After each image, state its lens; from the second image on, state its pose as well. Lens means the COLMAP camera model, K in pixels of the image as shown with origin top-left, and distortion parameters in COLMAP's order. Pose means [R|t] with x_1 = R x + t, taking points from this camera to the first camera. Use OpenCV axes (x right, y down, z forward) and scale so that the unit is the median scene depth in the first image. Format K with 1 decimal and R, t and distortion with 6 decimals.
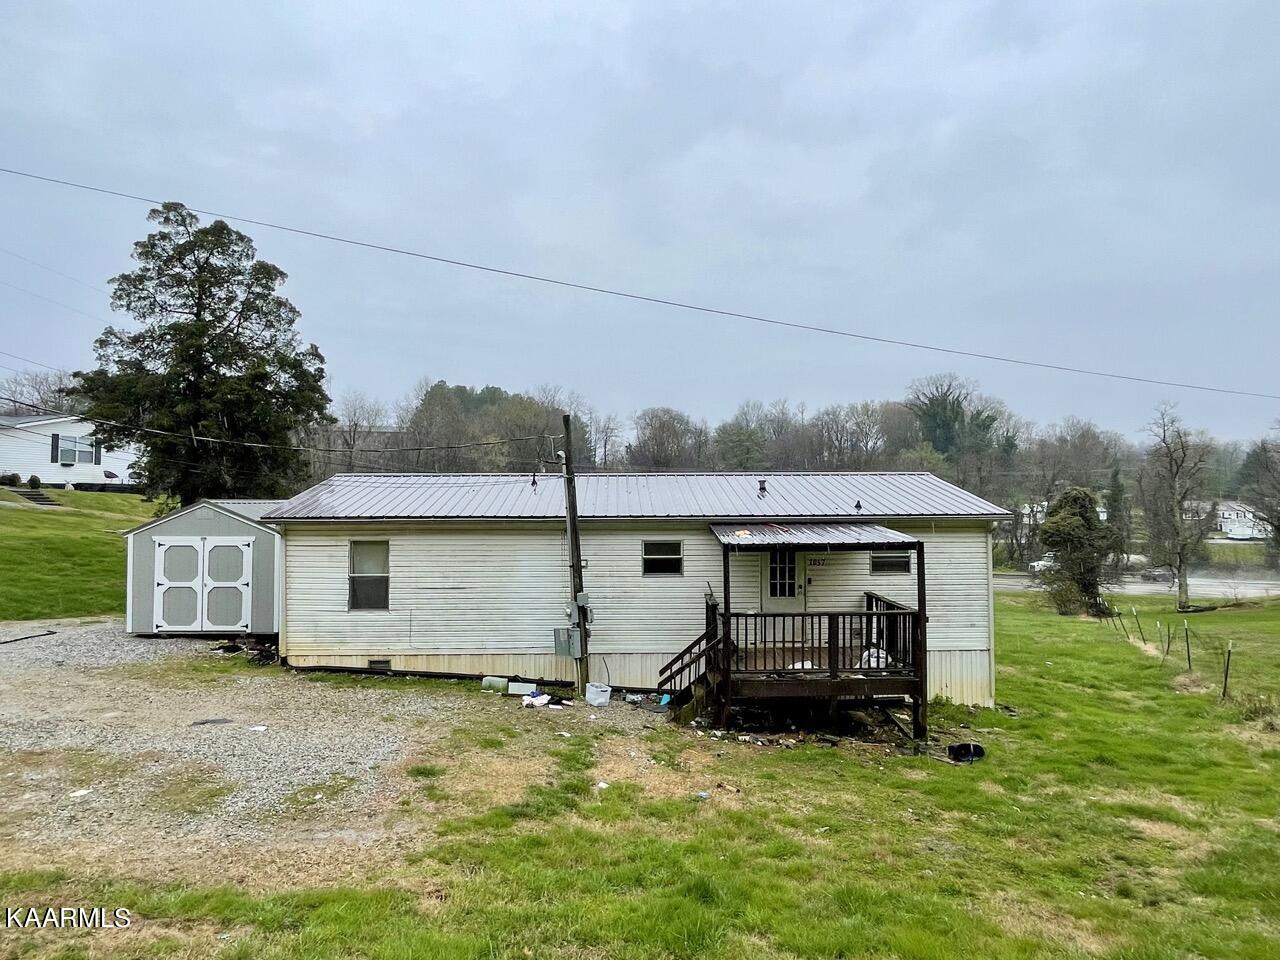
lens RADIAL K [[718.1, 0, 640.0], [0, 718.1, 480.0], [0, 0, 1]] dist [-0.002057, -0.000814]
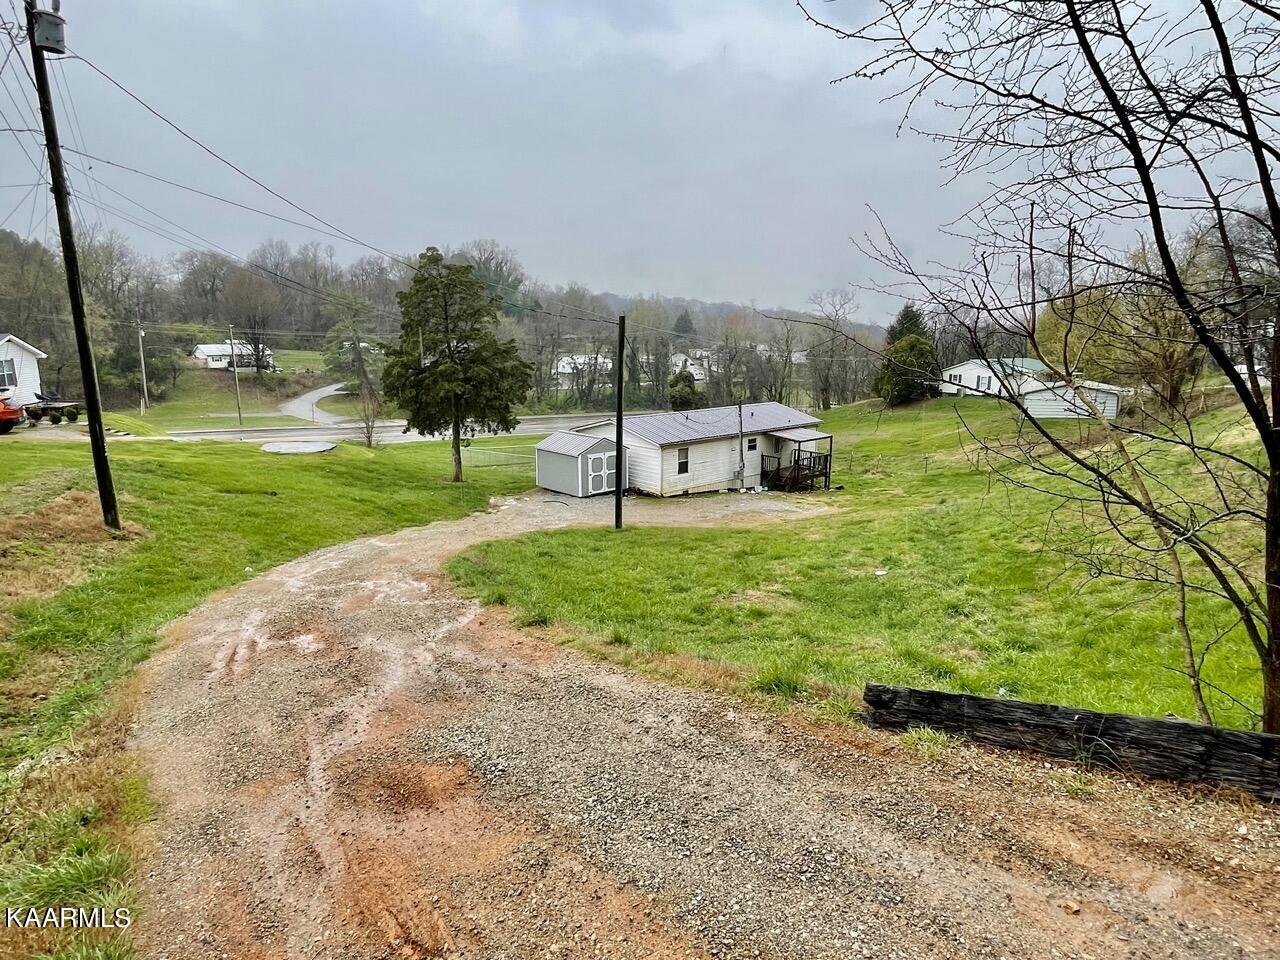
lens RADIAL K [[718.1, 0, 640.0], [0, 718.1, 480.0], [0, 0, 1]] dist [-0.002057, -0.000814]
pose [[0.758142, -0.126005, 0.639799, -2.272237], [-0.022188, 0.975600, 0.218431, -0.392289], [-0.651712, -0.179798, 0.736848, -0.927236]]
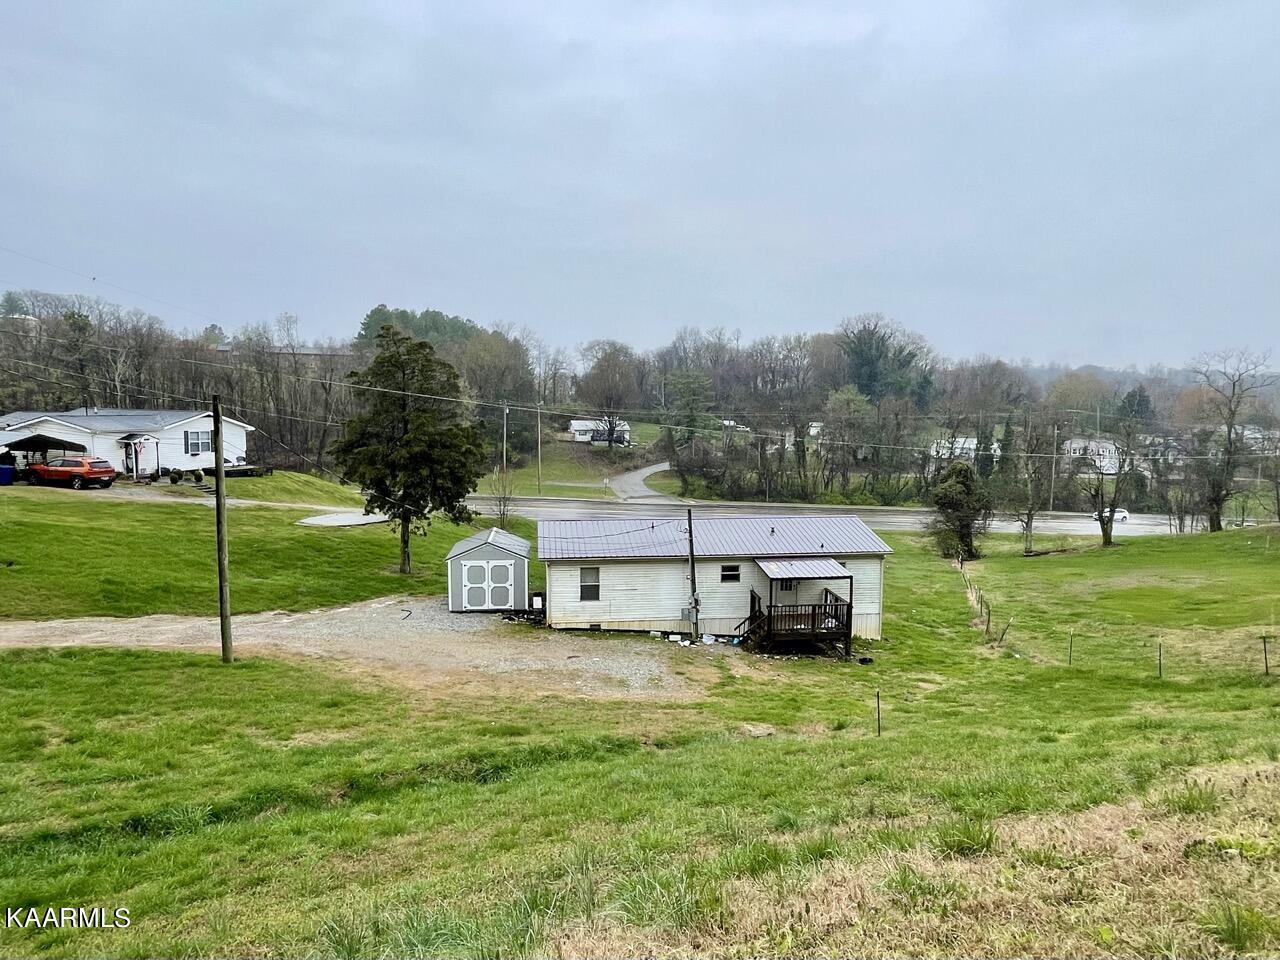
lens RADIAL K [[738.7, 0, 640.0], [0, 738.7, 480.0], [0, 0, 1]] dist [0.002293, -0.000226]
pose [[0.994499, 0.000324, 0.104750, -0.458227], [-0.013172, 0.992444, 0.121992, -0.421849], [-0.103919, -0.122701, 0.986988, -1.060136]]
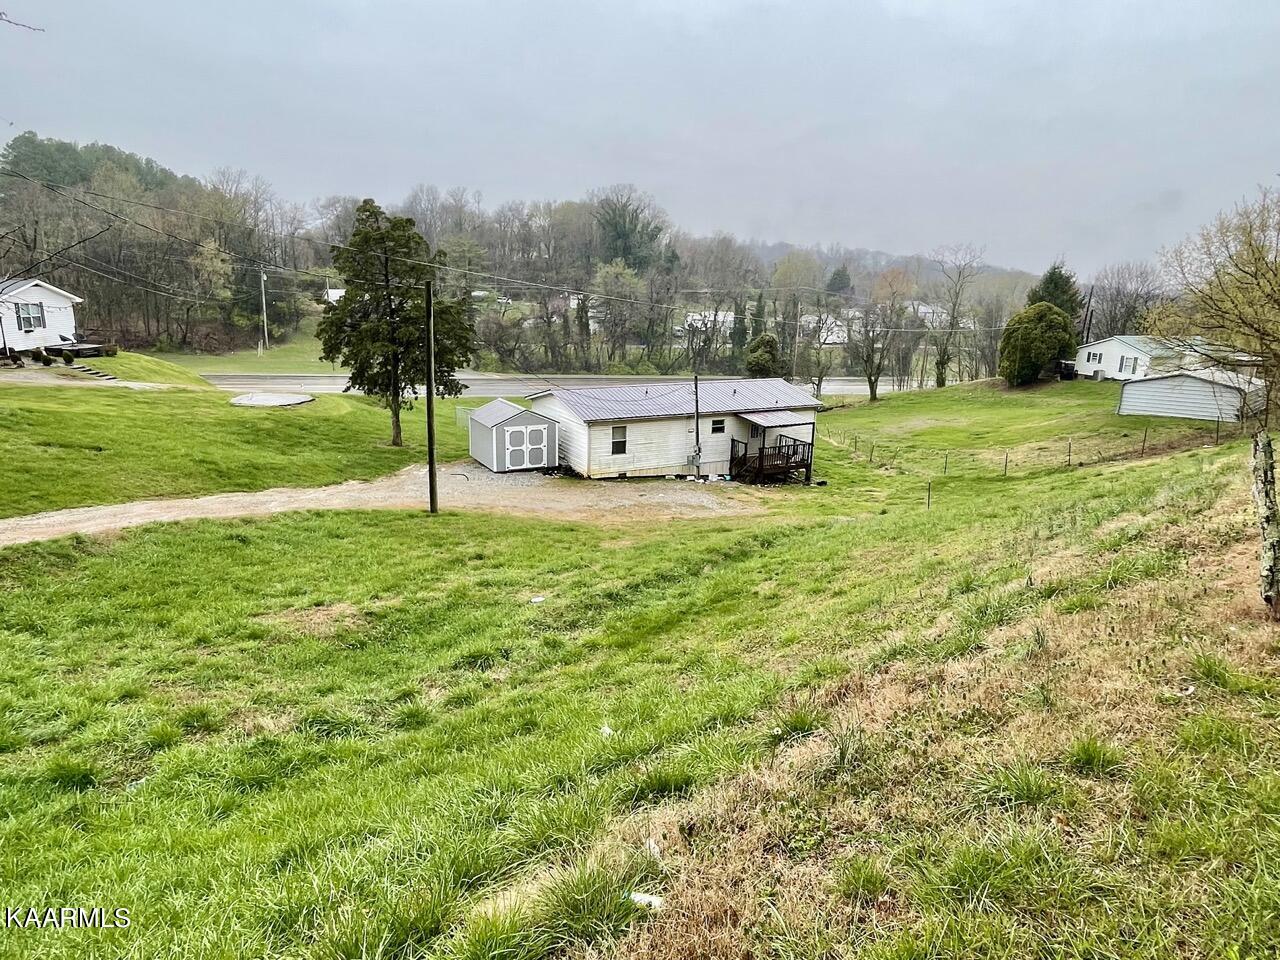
lens RADIAL K [[761.1, 0, 640.0], [0, 761.1, 480.0], [0, 0, 1]] dist [-0.000525, 0.000596]
pose [[0.886957, -0.089609, 0.453076, -1.516523], [-0.042323, 0.961100, 0.272940, -0.454861], [-0.459910, -0.261261, 0.848661, -1.291946]]
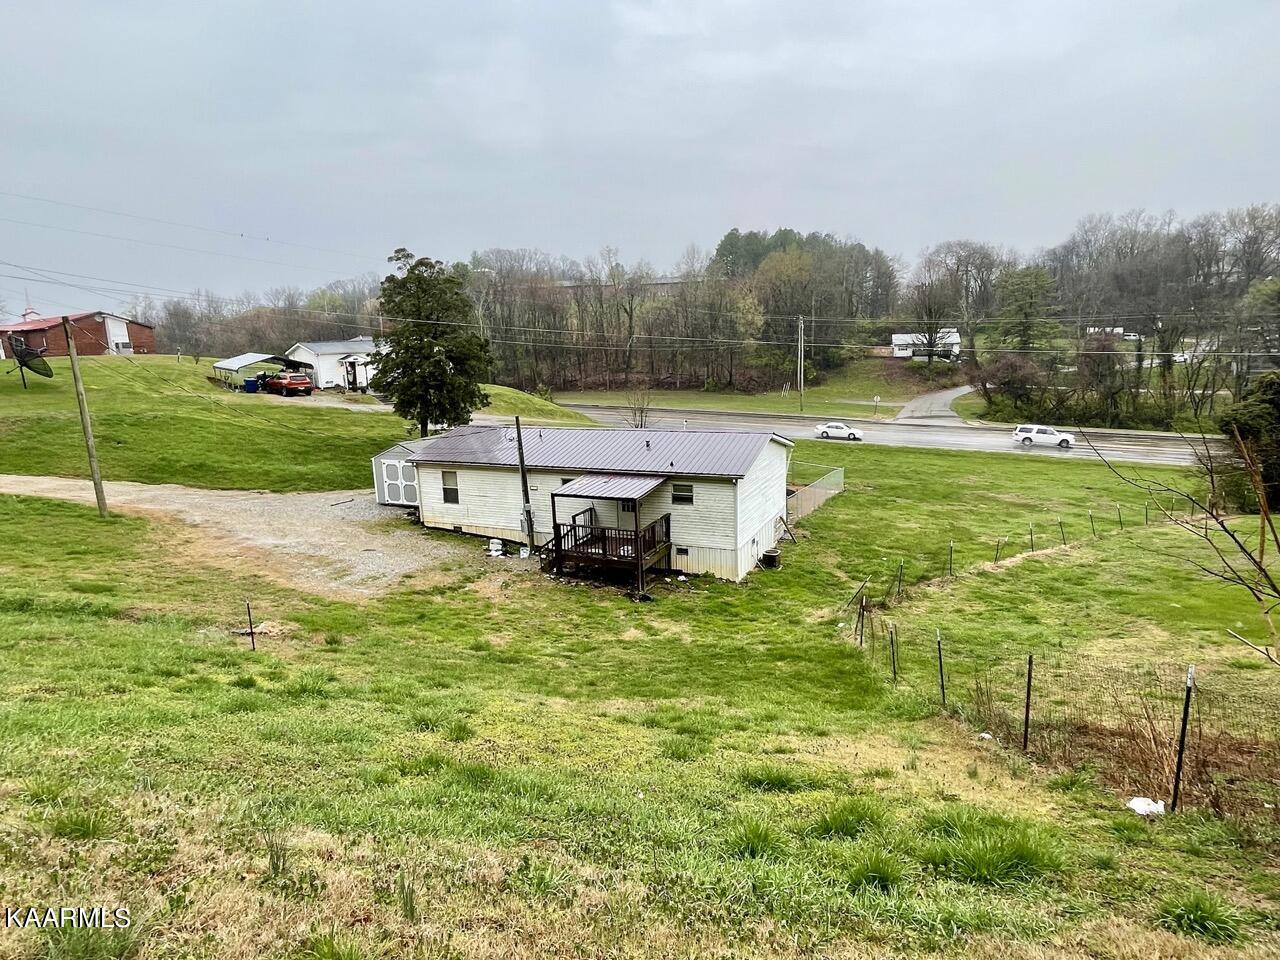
lens RADIAL K [[718.1, 0, 640.0], [0, 718.1, 480.0], [0, 0, 1]] dist [-0.002057, -0.000814]
pose [[0.900377, 0.057741, -0.431263, 1.041021], [0.043792, 0.974098, 0.221847, -0.334688], [0.432902, -0.218632, 0.874526, -0.605421]]
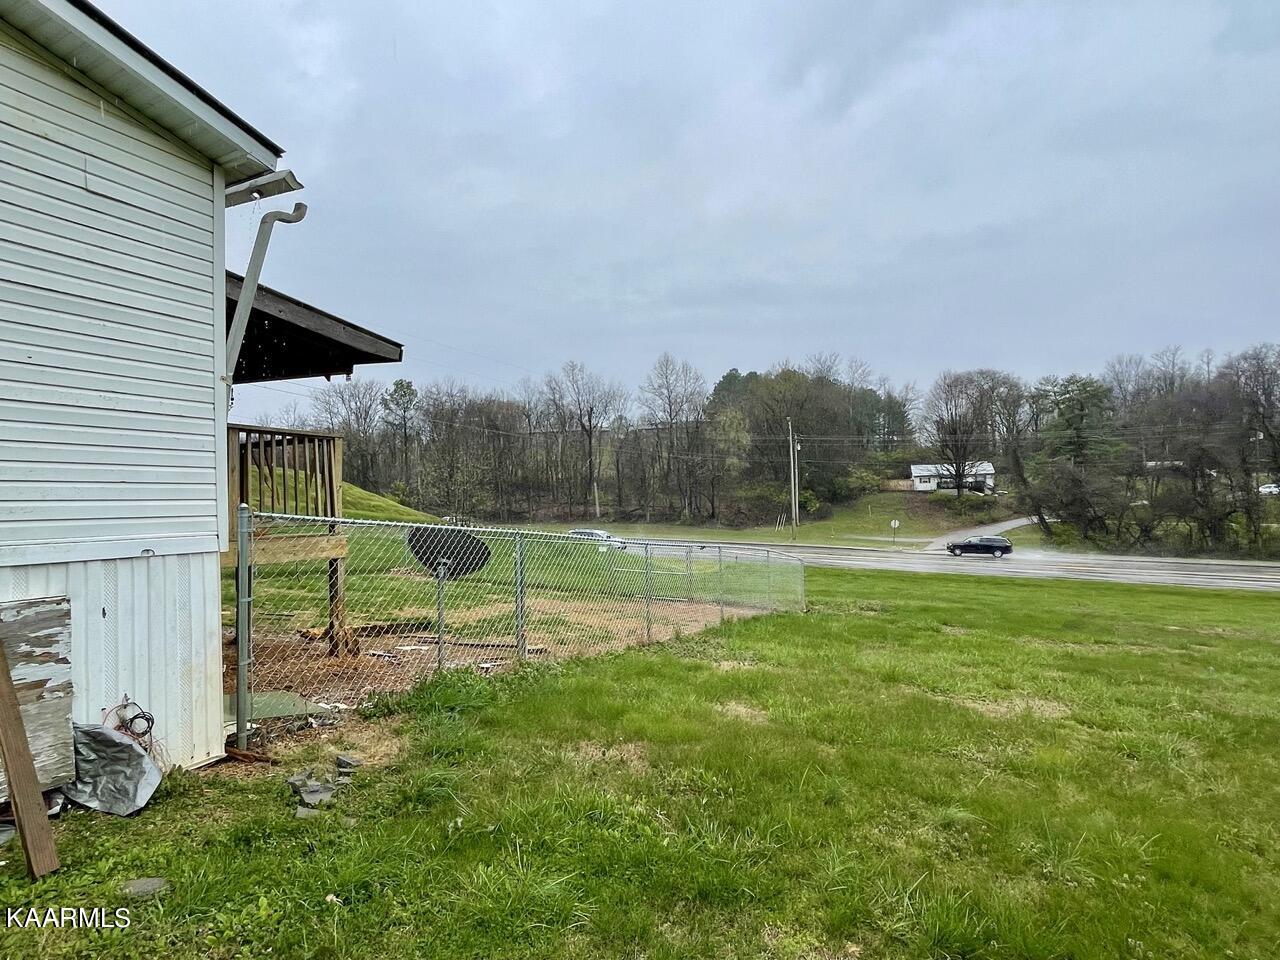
lens RADIAL K [[718.1, 0, 640.0], [0, 718.1, 480.0], [0, 0, 1]] dist [-0.002057, -0.000814]
pose [[0.886272, -0.037236, -0.461666, 0.824924], [0.037632, 0.999257, -0.008353, 0.222851], [0.461634, -0.009971, 0.887014, 1.296081]]
